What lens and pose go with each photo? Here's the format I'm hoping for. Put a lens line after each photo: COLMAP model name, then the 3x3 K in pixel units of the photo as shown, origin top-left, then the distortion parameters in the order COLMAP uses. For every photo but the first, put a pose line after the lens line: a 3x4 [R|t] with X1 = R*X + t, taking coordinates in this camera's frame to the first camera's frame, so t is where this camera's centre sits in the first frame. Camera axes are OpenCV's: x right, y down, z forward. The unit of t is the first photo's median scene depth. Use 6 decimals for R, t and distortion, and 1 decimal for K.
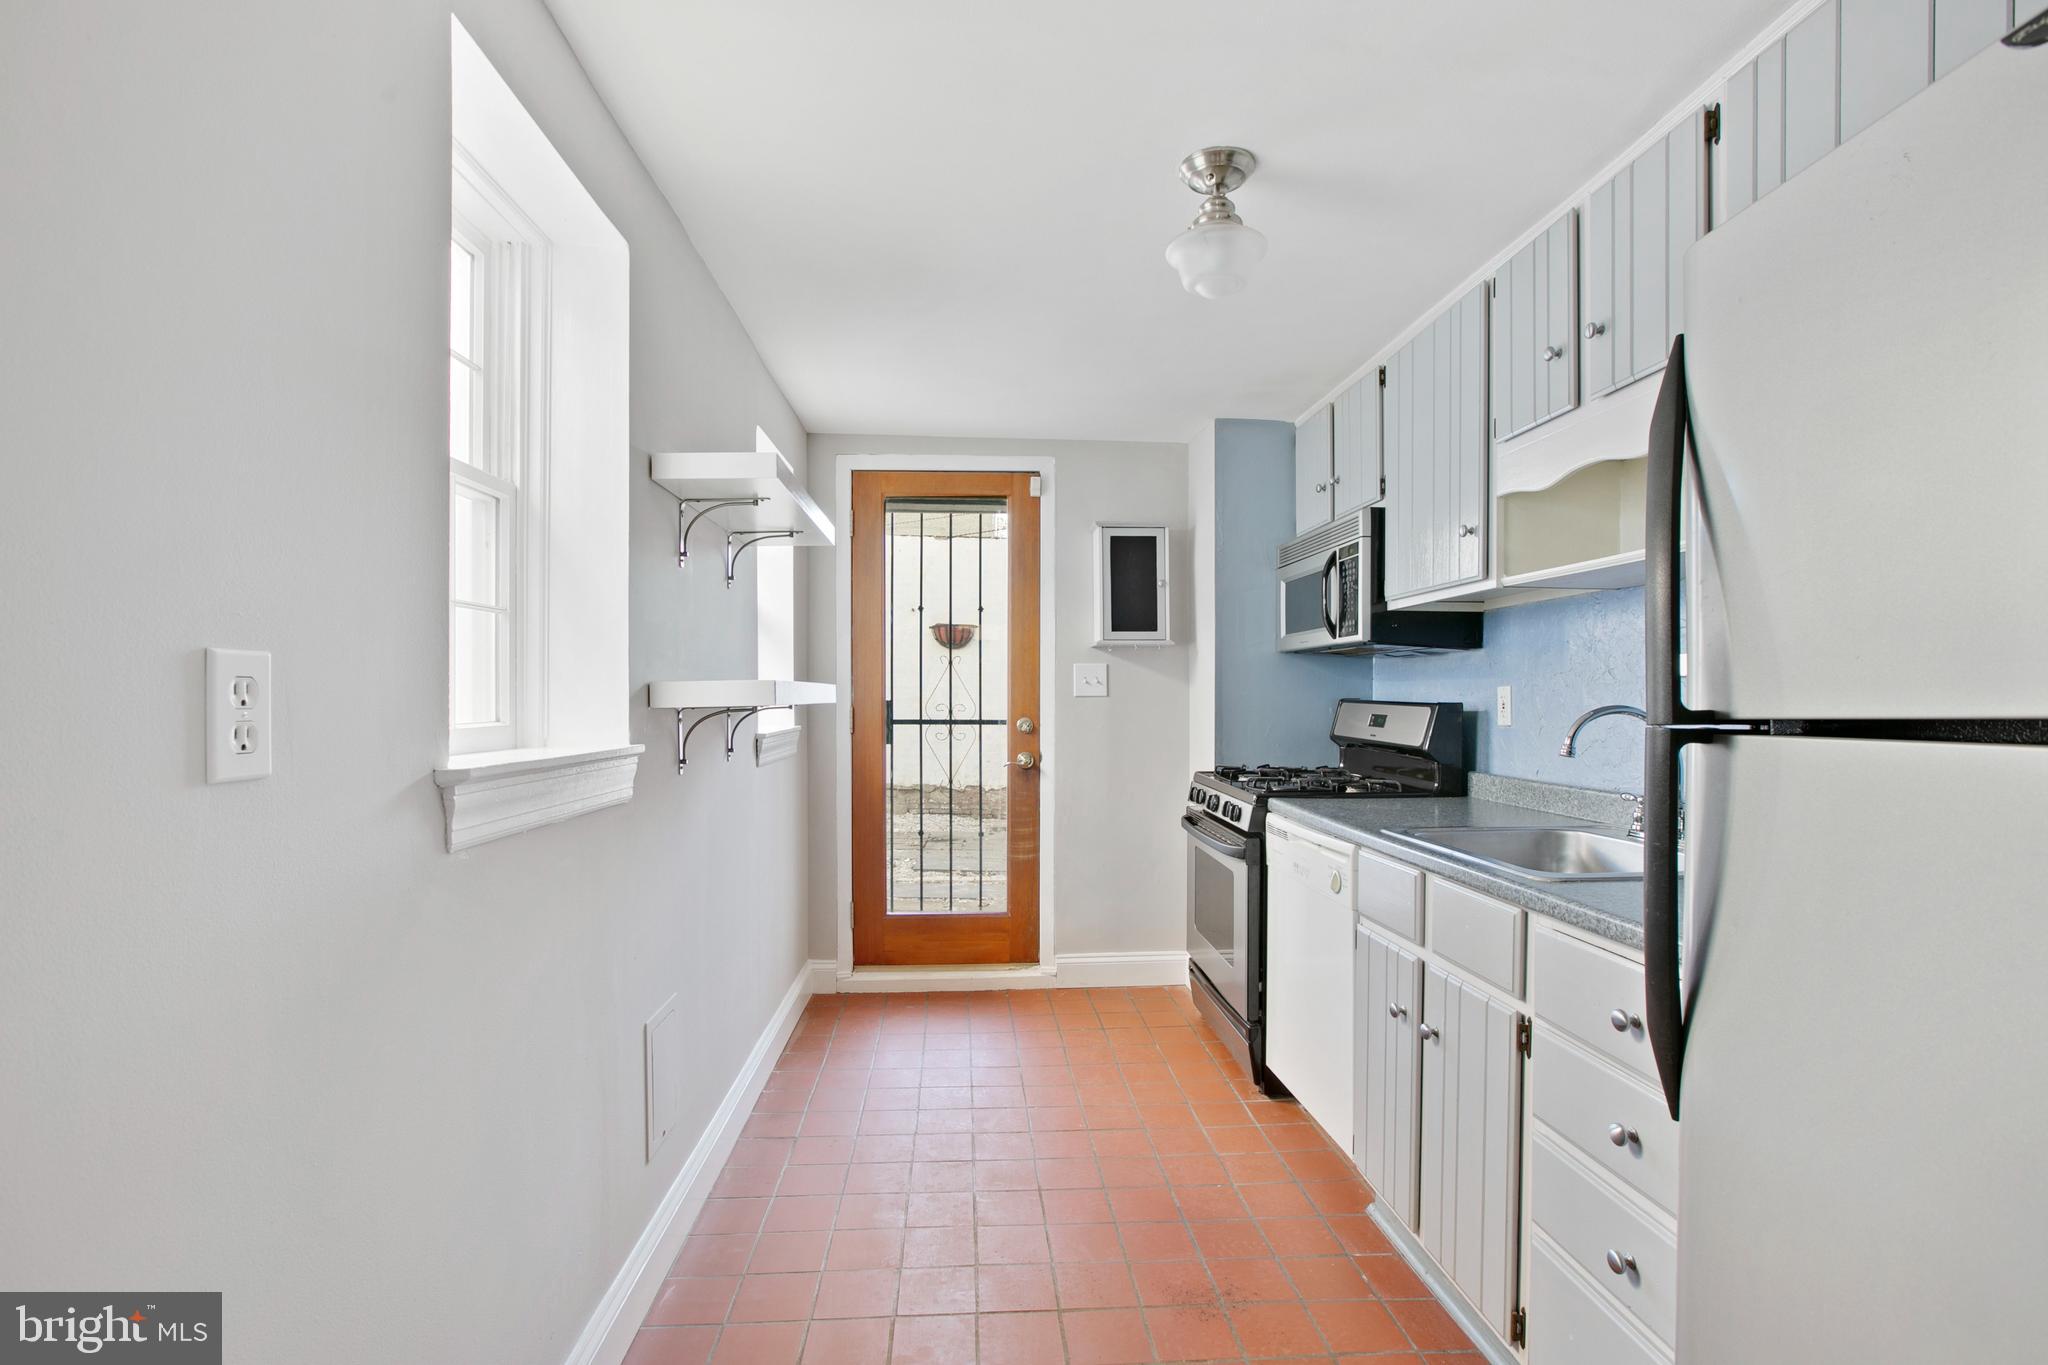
lens RADIAL K [[957.7, 0, 1029.6], [0, 957.7, 698.8], [0, 0, 1]] dist [-0.040832, 0.017648]
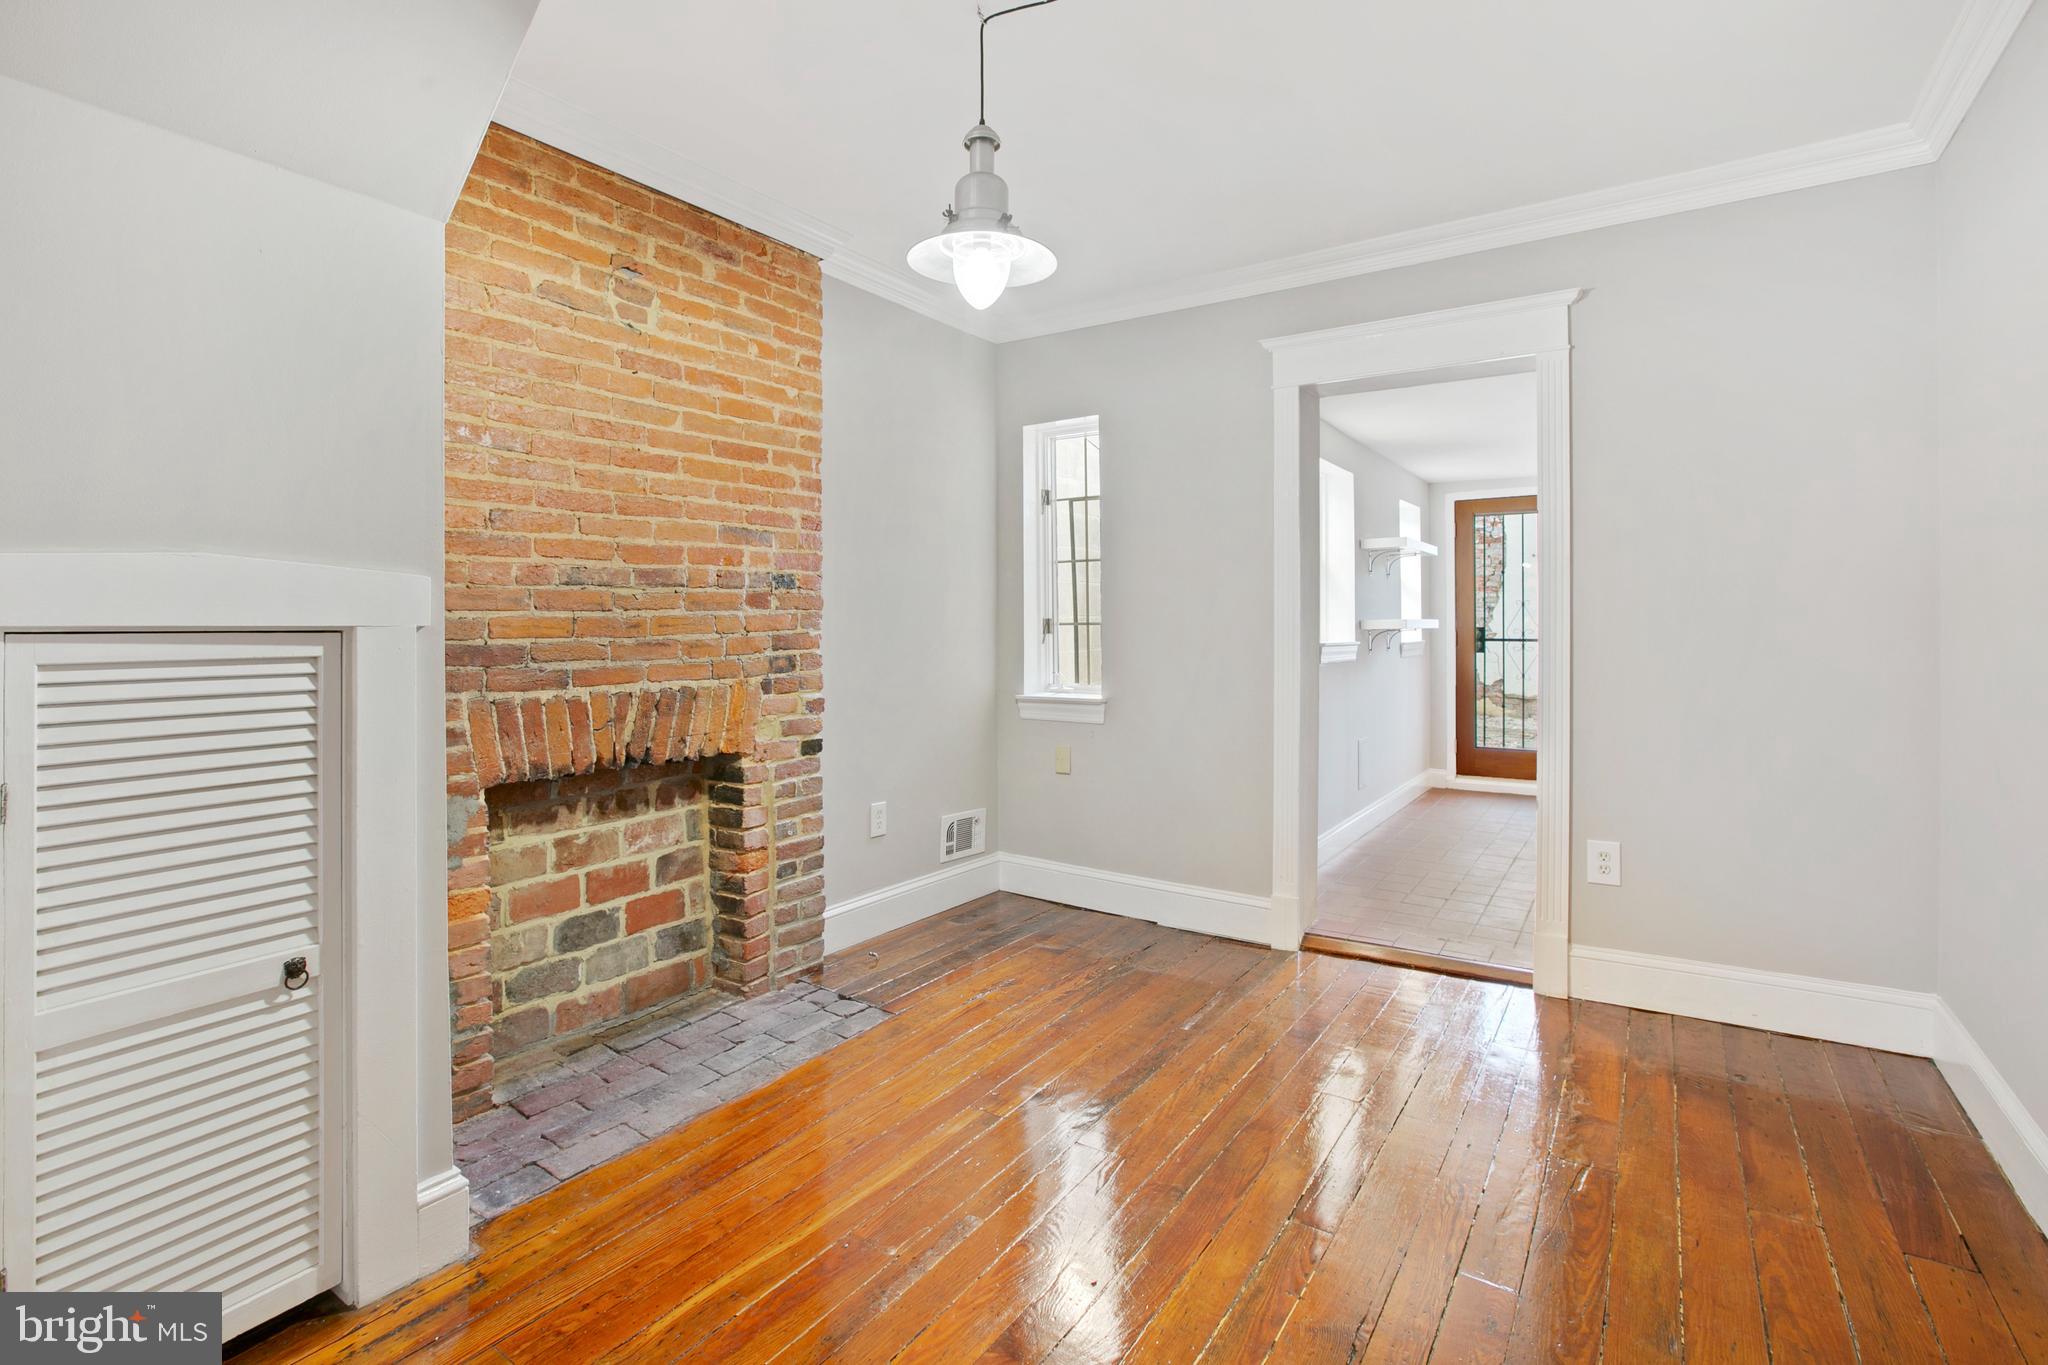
lens RADIAL K [[957.7, 0, 992.9], [0, 957.7, 618.3], [0, 0, 1]] dist [-0.040832, 0.017648]
pose [[0.774183, -0.003235, -0.632953, 0.322973], [-0.001170, 0.999978, -0.006542, -0.001539], [0.632960, 0.005805, 0.774163, -1.116746]]
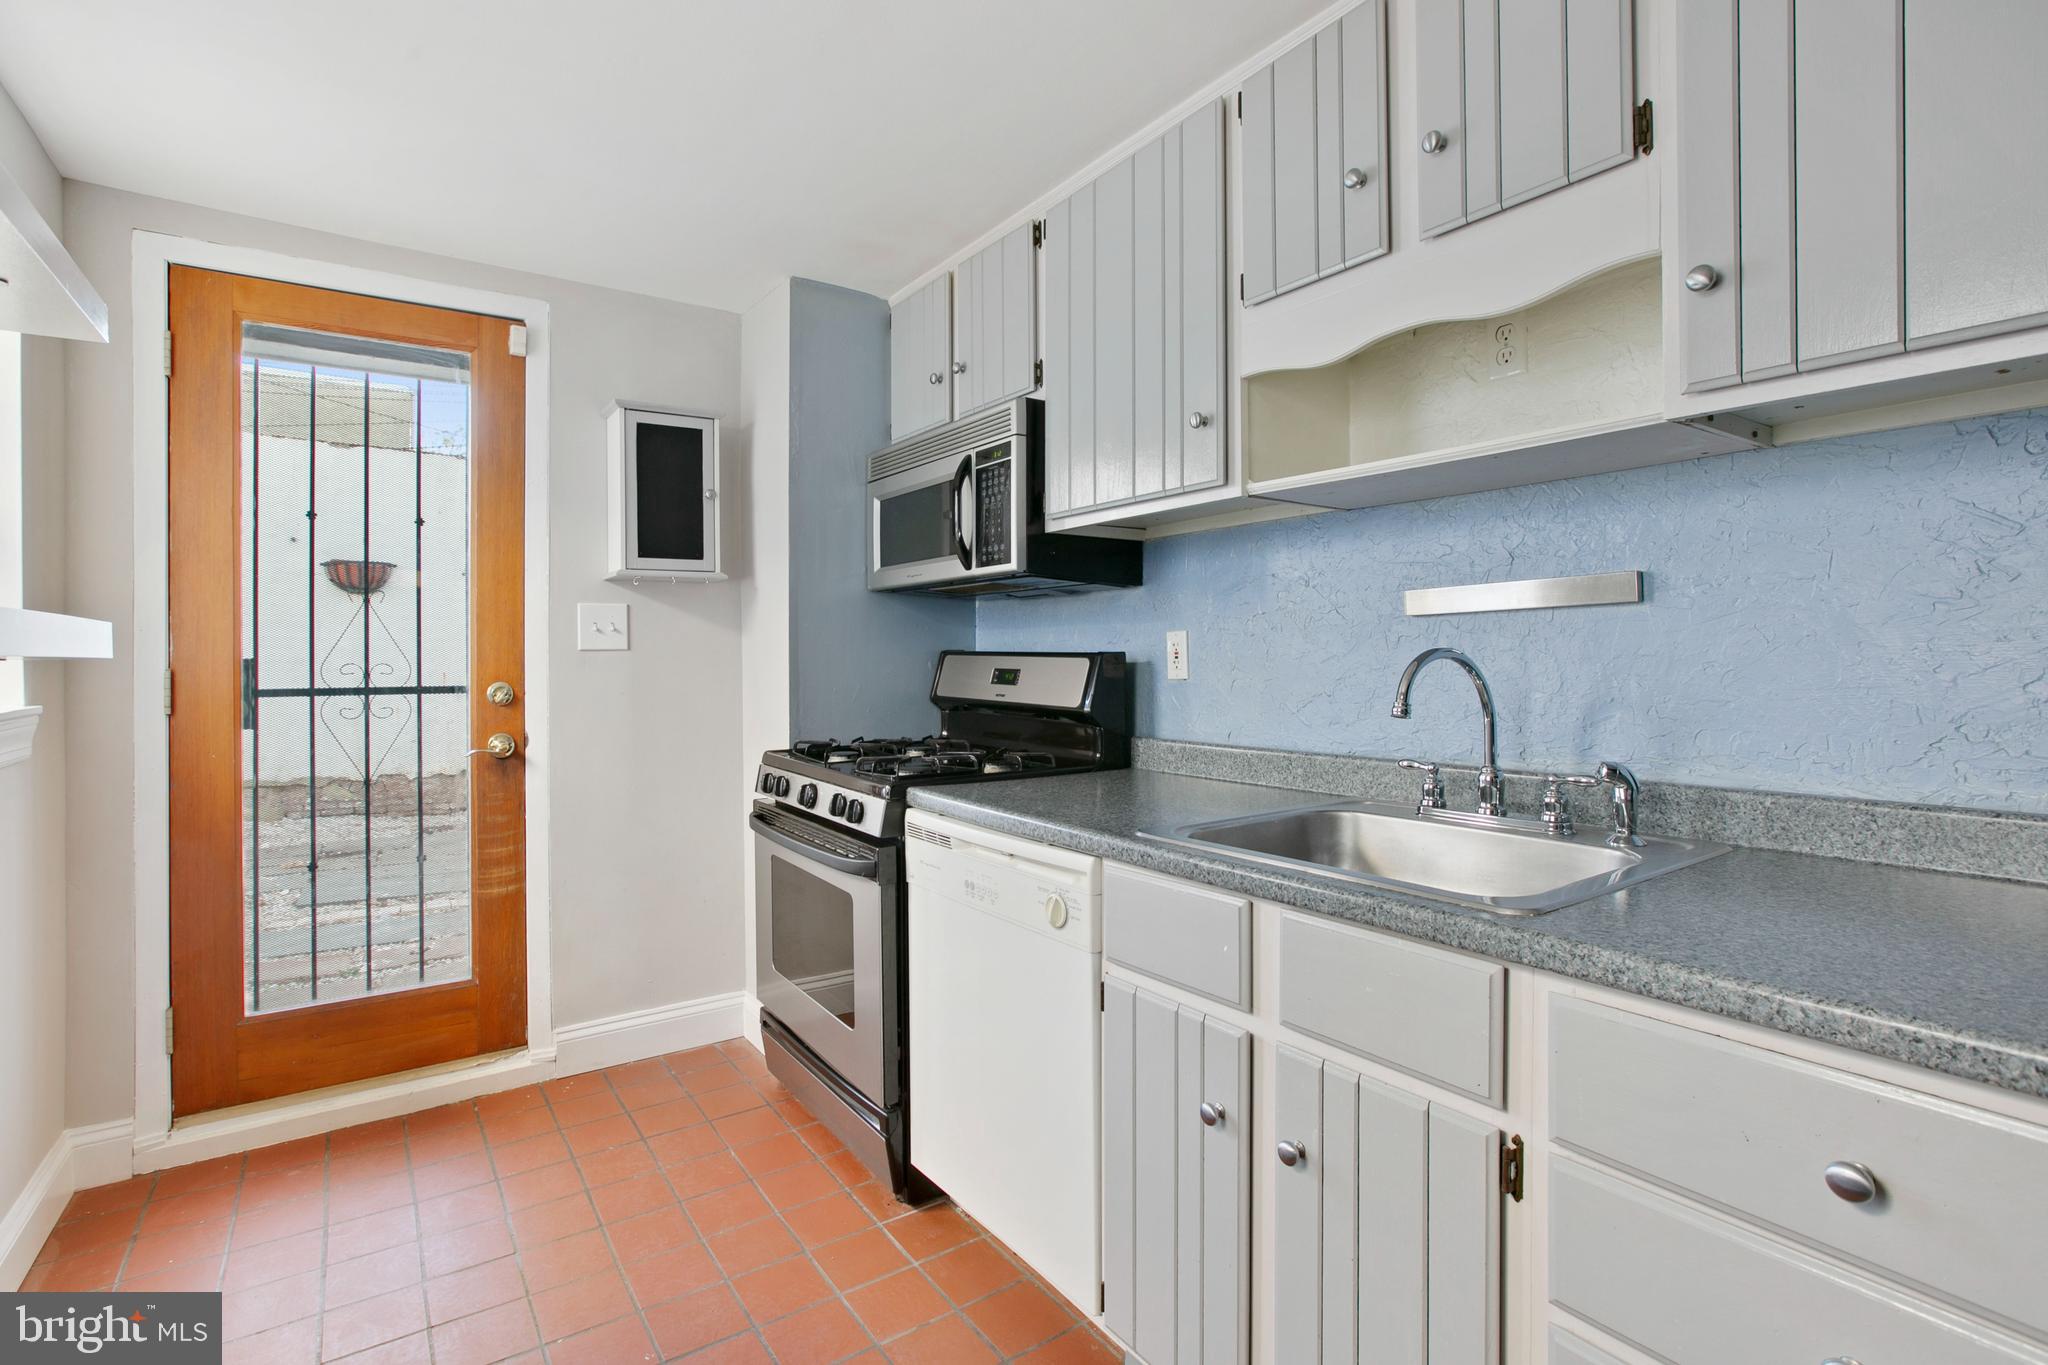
lens RADIAL K [[957.7, 0, 1000.8], [0, 957.7, 646.9], [0, 0, 1]] dist [-0.040832, 0.017648]
pose [[0.865828, -0.001841, 0.500339, -0.039318], [0.008902, 0.999892, -0.011726, 0.007278], [-0.500263, 0.014607, 0.865750, 0.298545]]
